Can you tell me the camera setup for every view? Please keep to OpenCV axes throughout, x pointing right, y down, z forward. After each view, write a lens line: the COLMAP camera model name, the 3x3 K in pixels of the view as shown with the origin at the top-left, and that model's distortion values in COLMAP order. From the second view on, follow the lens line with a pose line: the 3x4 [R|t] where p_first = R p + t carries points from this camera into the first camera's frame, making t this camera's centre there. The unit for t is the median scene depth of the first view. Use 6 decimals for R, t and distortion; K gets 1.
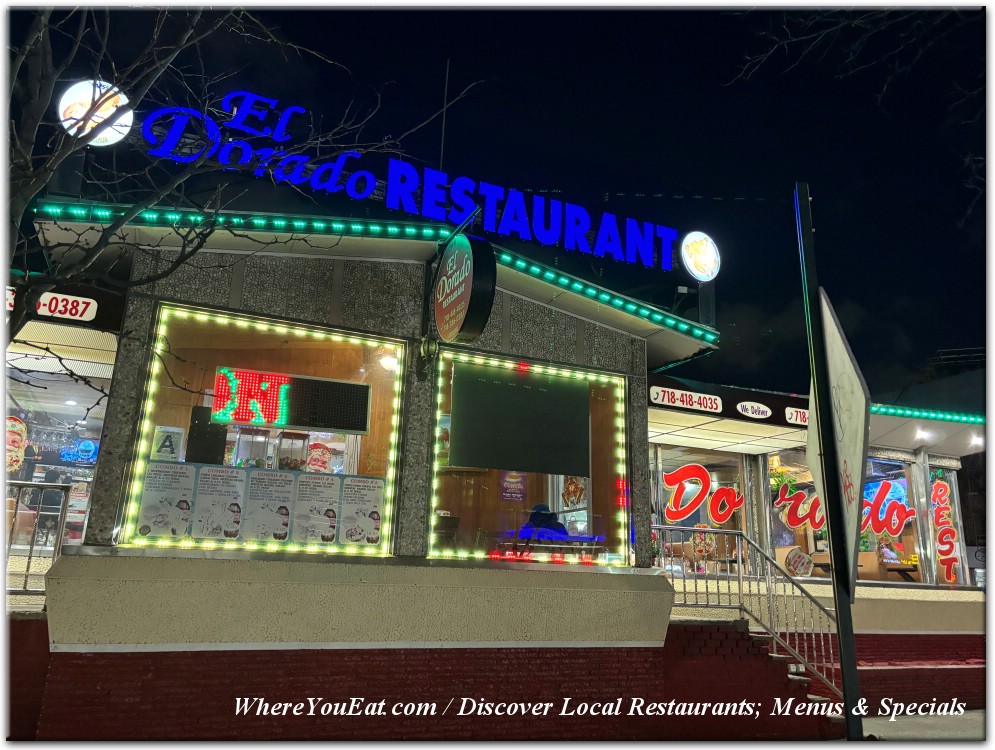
lens RADIAL K [[740.7, 0, 497.5], [0, 740.7, 375.0], [0, 0, 1]] dist [0.024064, 0.003849]
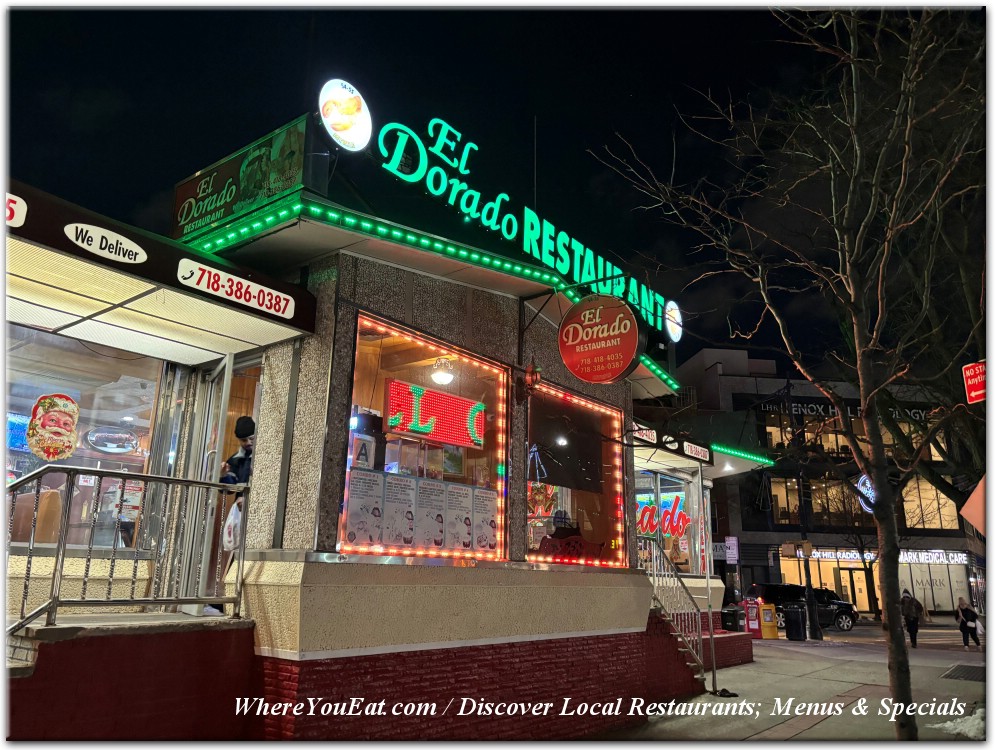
lens RADIAL K [[746.0, 0, 501.1], [0, 746.0, 377.8], [0, 0, 1]] dist [0.076047, -0.058424]
pose [[0.876882, 0.115428, 0.466642, -0.715007], [-0.127097, 0.991869, -0.006515, -0.024114], [-0.463600, -0.053596, 0.884422, 0.006695]]
